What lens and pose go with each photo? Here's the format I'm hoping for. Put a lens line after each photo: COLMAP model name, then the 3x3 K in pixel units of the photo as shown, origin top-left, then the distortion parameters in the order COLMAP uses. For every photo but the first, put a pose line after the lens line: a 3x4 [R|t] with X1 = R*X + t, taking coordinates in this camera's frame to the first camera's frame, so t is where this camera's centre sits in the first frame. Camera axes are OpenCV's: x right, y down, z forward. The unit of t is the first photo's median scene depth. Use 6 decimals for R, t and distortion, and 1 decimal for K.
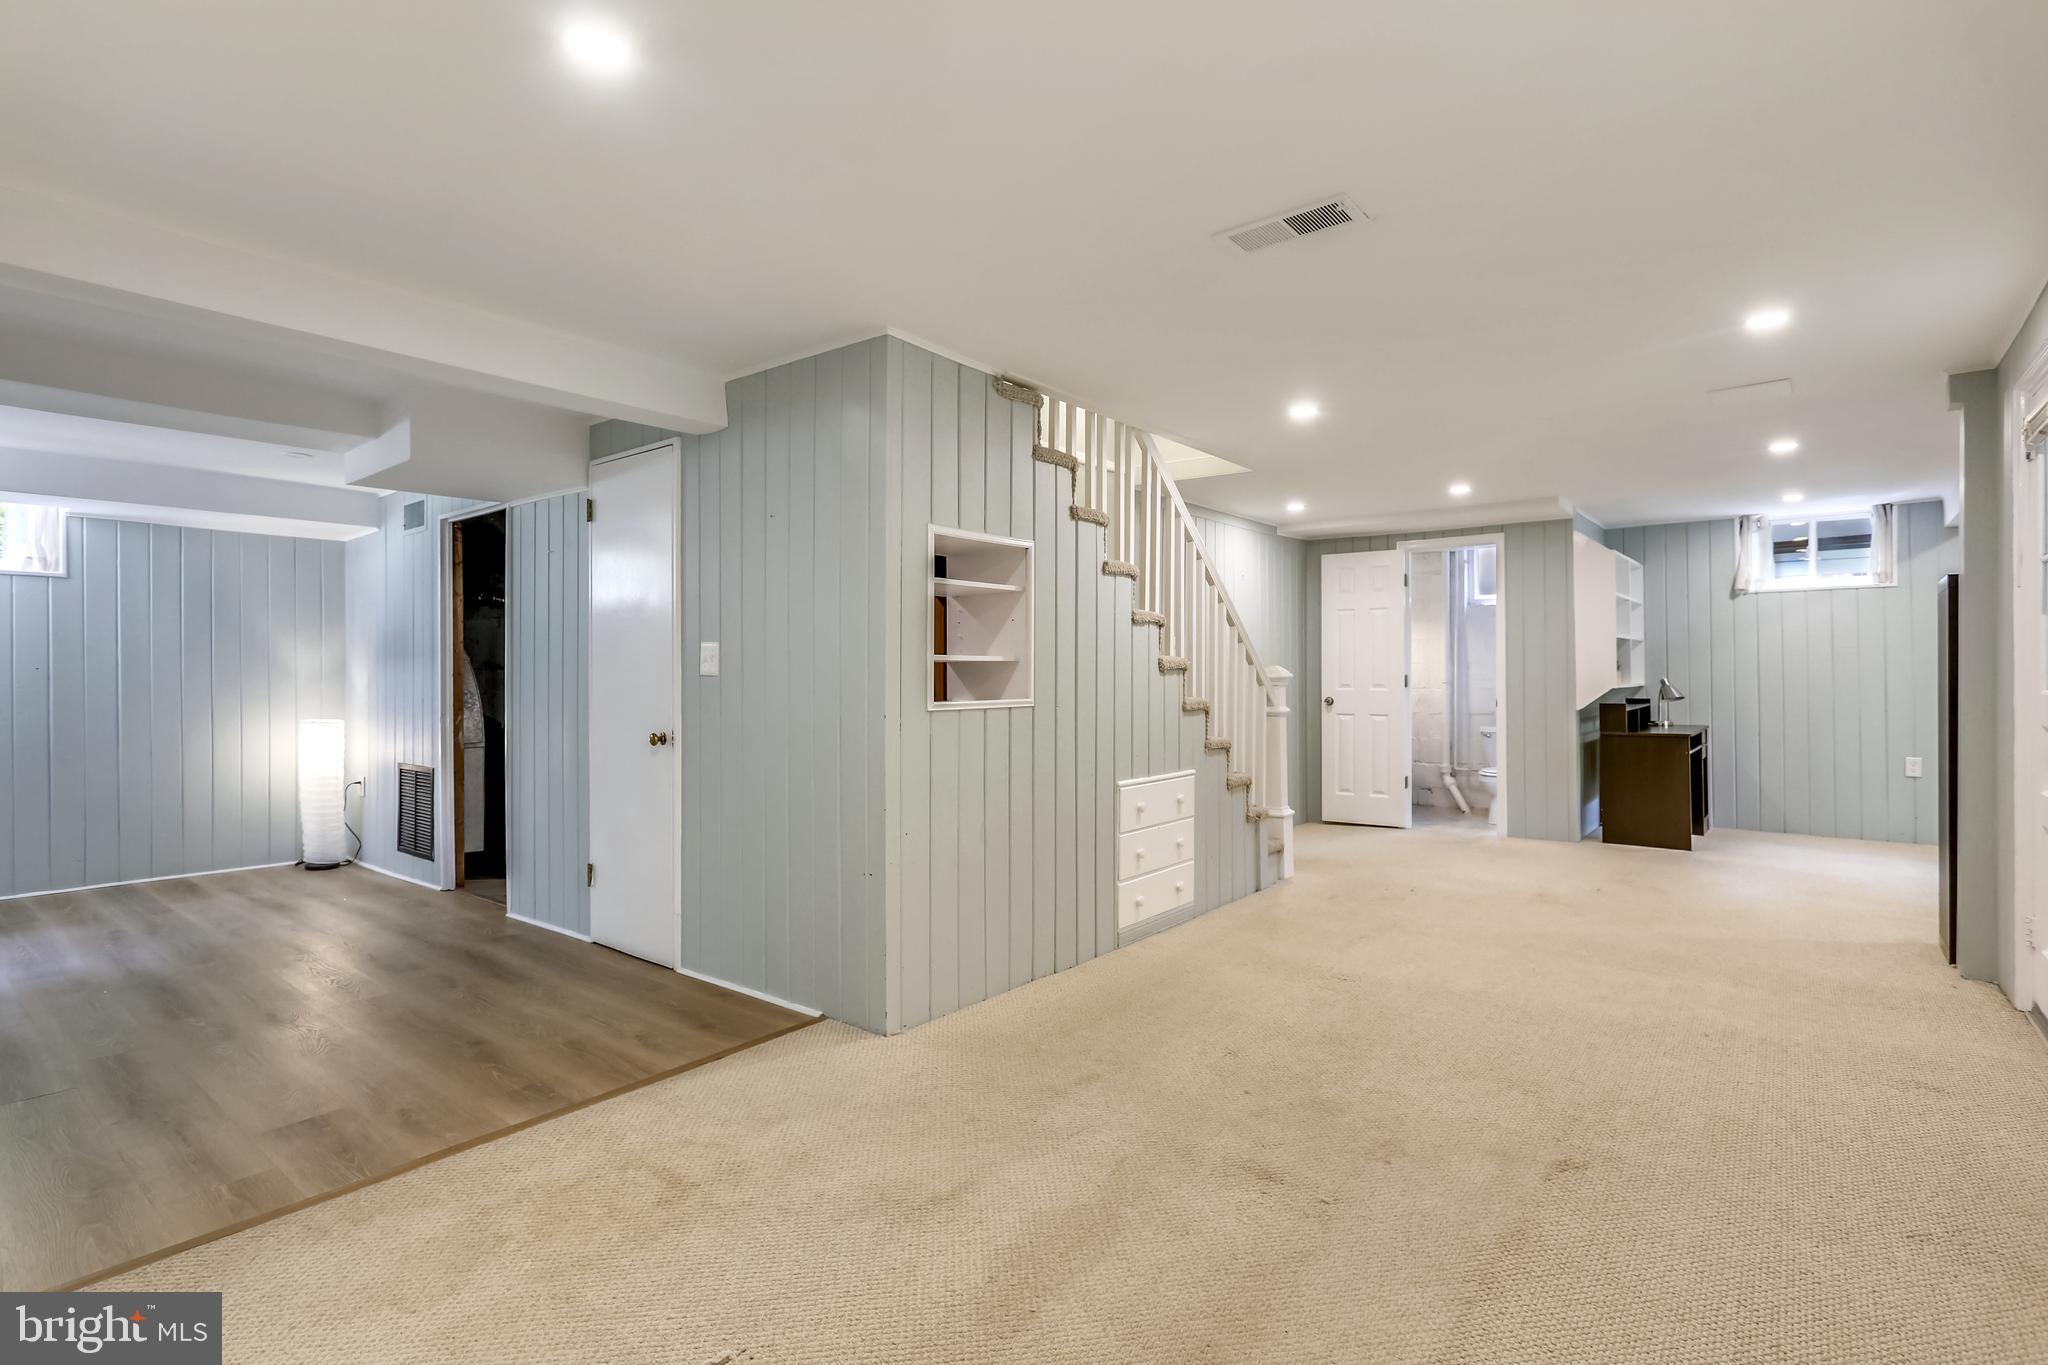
lens RADIAL K [[986.5, 0, 1019.8], [0, 986.5, 675.6], [0, 0, 1]] dist [-0.002722, 0.000675]
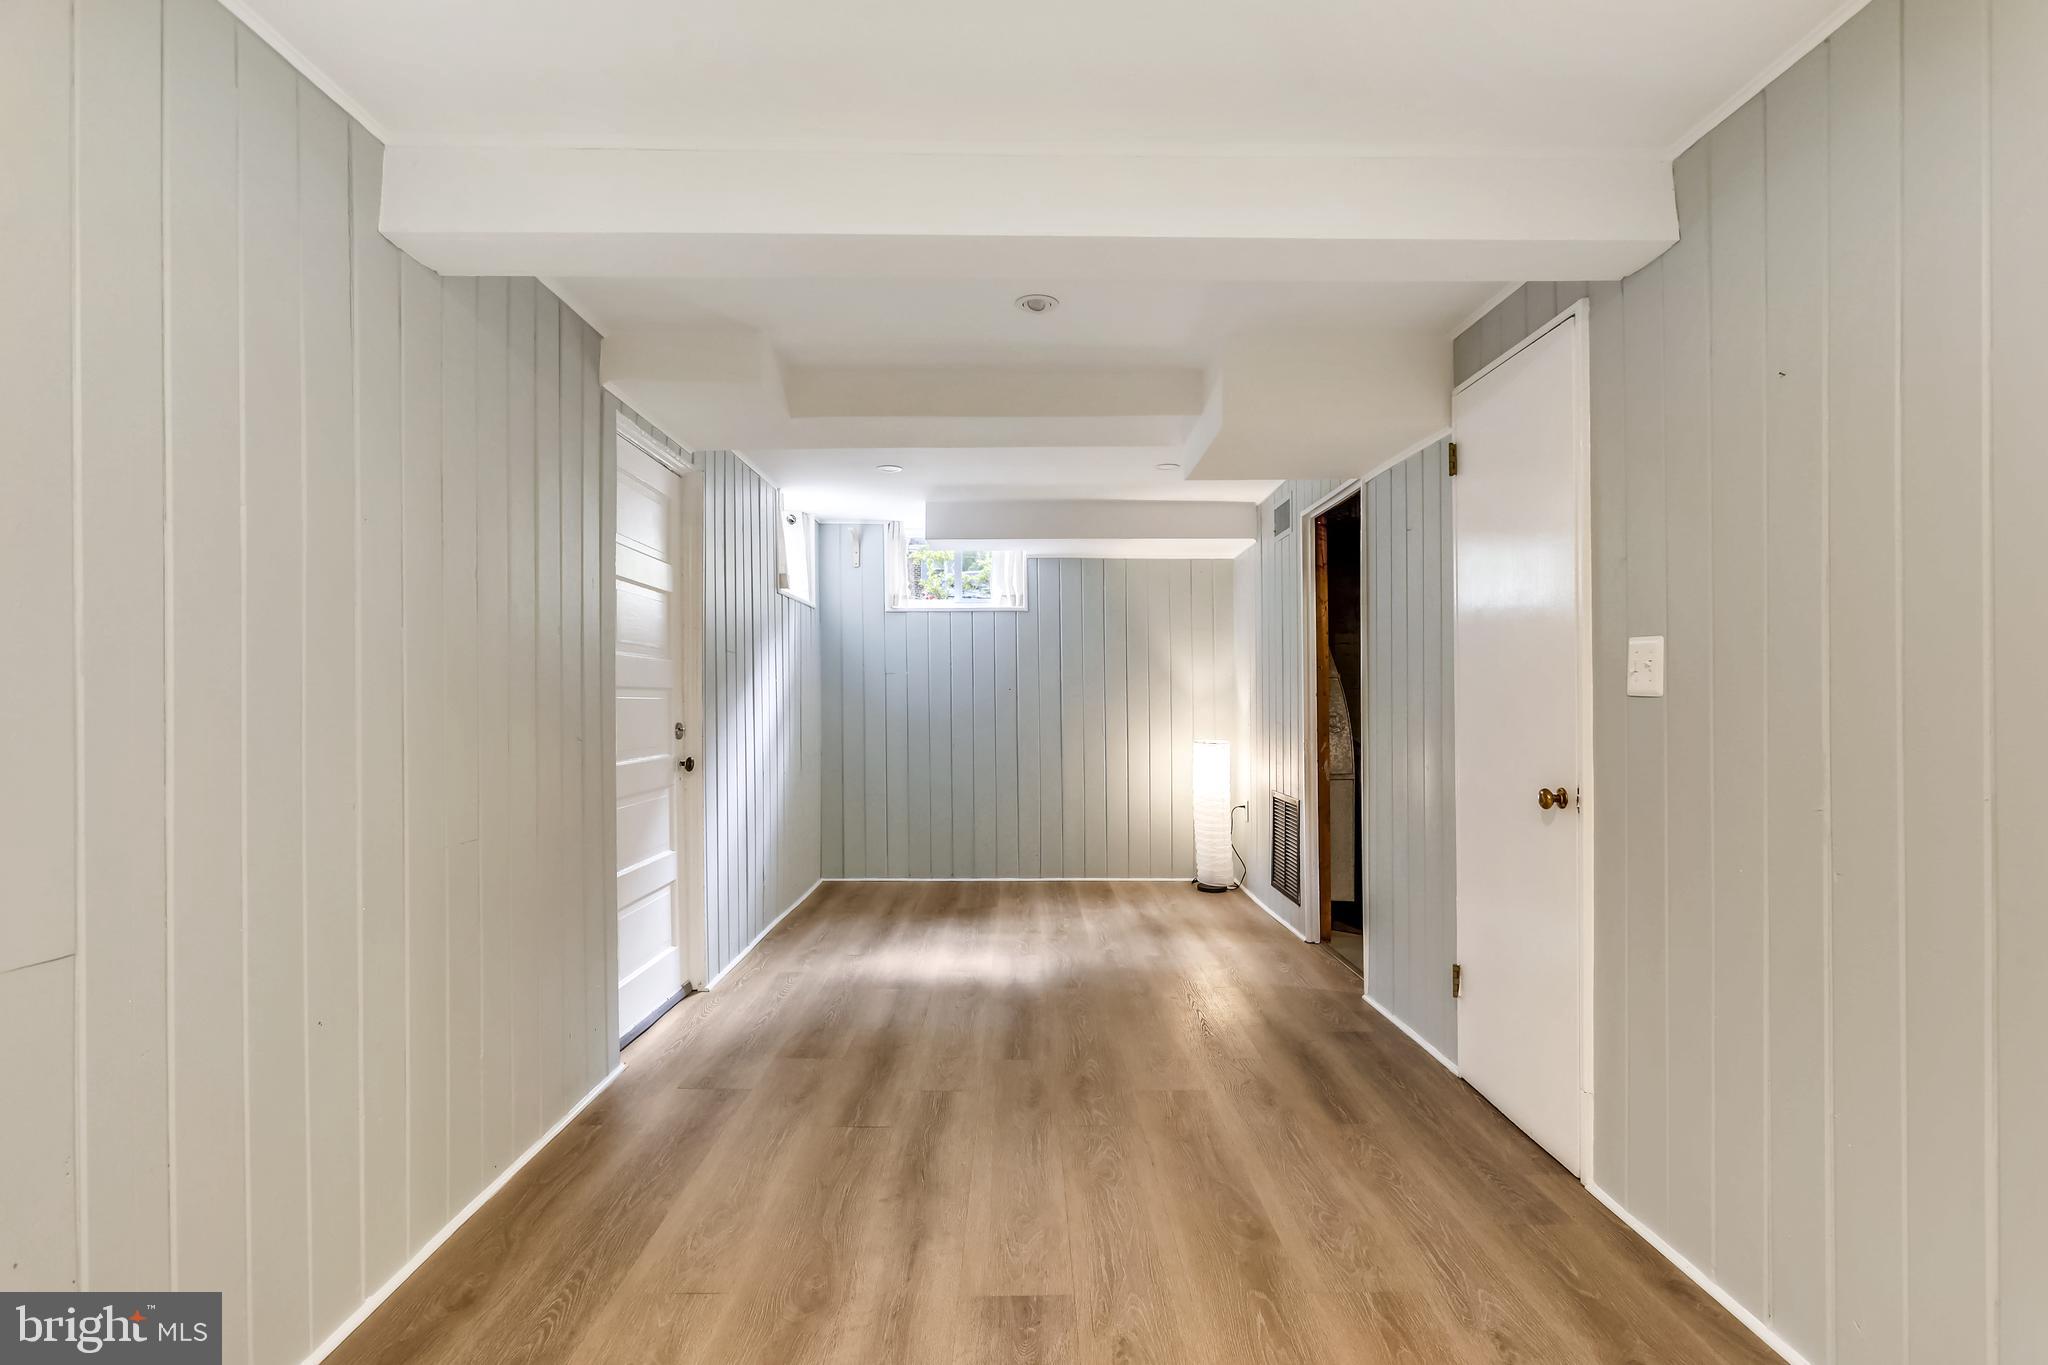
lens RADIAL K [[986.5, 0, 1014.7], [0, 986.5, 688.7], [0, 0, 1]] dist [-0.002722, 0.000675]
pose [[0.631792, -0.005016, -0.775121, -0.076419], [-0.000287, 0.999977, -0.006705, -0.000200], [0.775138, 0.004459, 0.631777, 0.264468]]
